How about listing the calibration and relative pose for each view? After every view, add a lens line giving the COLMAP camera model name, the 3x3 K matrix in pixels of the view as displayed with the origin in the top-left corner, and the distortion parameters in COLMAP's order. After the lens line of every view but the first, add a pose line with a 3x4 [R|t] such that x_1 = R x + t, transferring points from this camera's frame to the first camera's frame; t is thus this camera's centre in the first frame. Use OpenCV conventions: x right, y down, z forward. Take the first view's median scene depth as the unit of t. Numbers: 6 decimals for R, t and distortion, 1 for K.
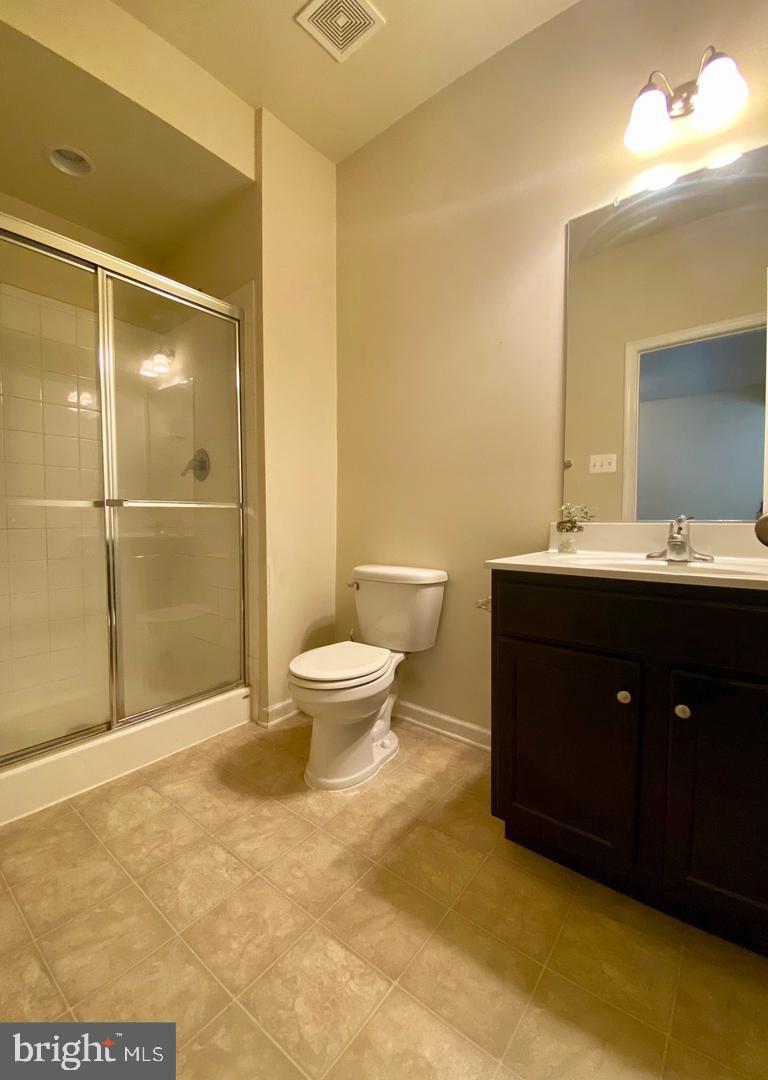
lens RADIAL K [[458.9, 0, 383.8], [0, 458.9, 539.3], [0, 0, 1]] dist [0.000025, 0.000000]
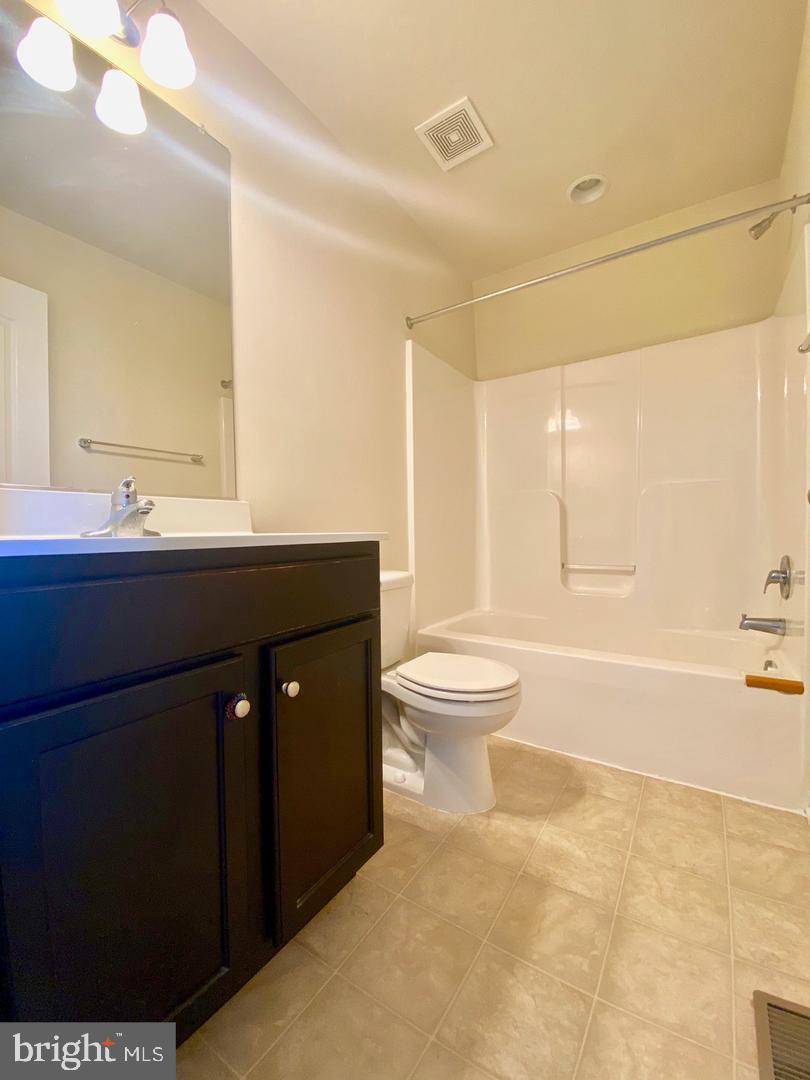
lens RADIAL K [[442.2, 0, 406.2], [0, 442.2, 537.1], [0, 0, 1]] dist [-0.005257, -0.005615]
pose [[-0.996457, 0.007945, -0.083726, 0.134047], [0.003111, 0.998328, 0.057715, -0.008722], [0.084044, 0.057250, -0.994816, 1.757501]]
